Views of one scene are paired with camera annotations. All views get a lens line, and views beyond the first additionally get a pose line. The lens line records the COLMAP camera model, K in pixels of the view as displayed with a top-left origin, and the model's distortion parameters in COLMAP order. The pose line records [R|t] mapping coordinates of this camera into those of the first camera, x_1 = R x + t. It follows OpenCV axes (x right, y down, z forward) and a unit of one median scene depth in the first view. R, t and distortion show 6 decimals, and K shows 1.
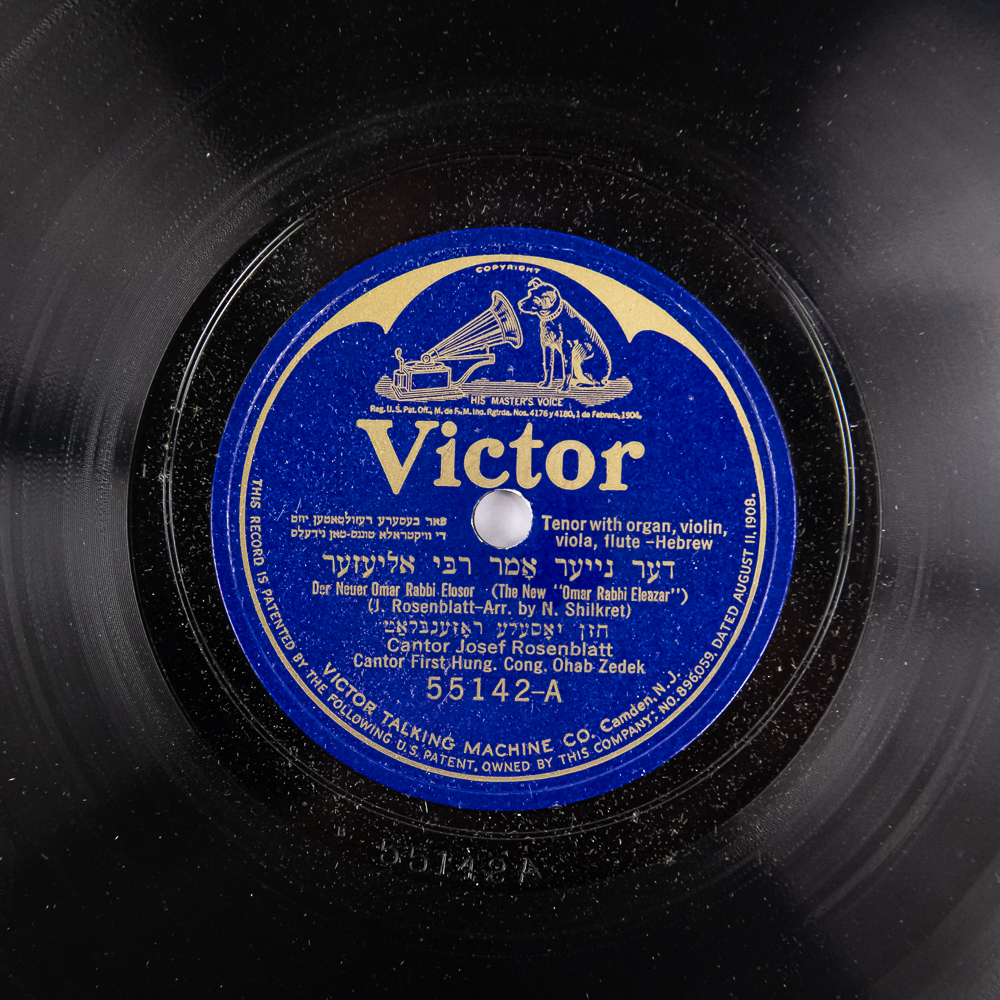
lens RADIAL K [[3704.1, 0, 504.9], [0, 3704.1, 503.7], [0, 0, 1]] dist [0.260328, 0.000000]
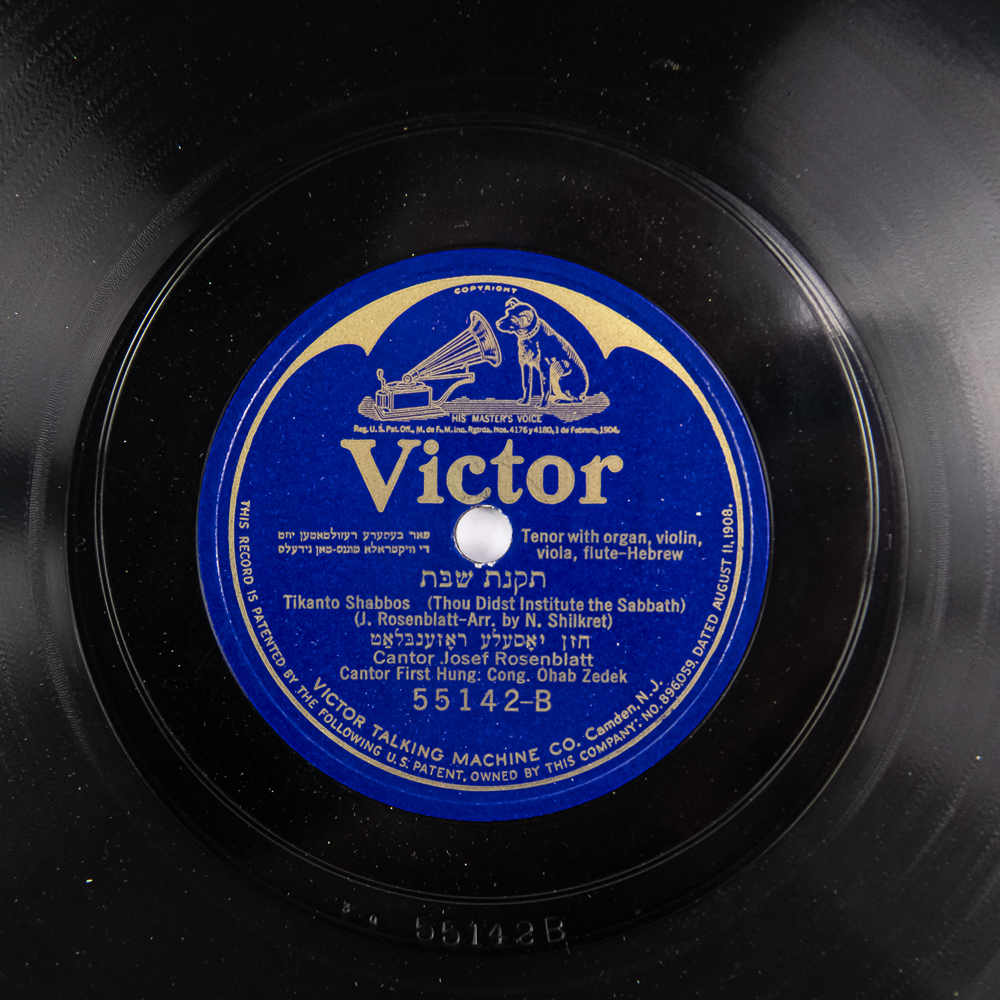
lens RADIAL K [[4031.1, 0, 502.0], [0, 4031.1, 499.5], [0, 0, 1]] dist [-0.702831, 0.000000]
pose [[0.999777, -0.020970, -0.002370, 0.006785], [0.020953, 0.999755, -0.007112, 0.002559], [0.002519, 0.007061, 0.999972, -0.109854]]
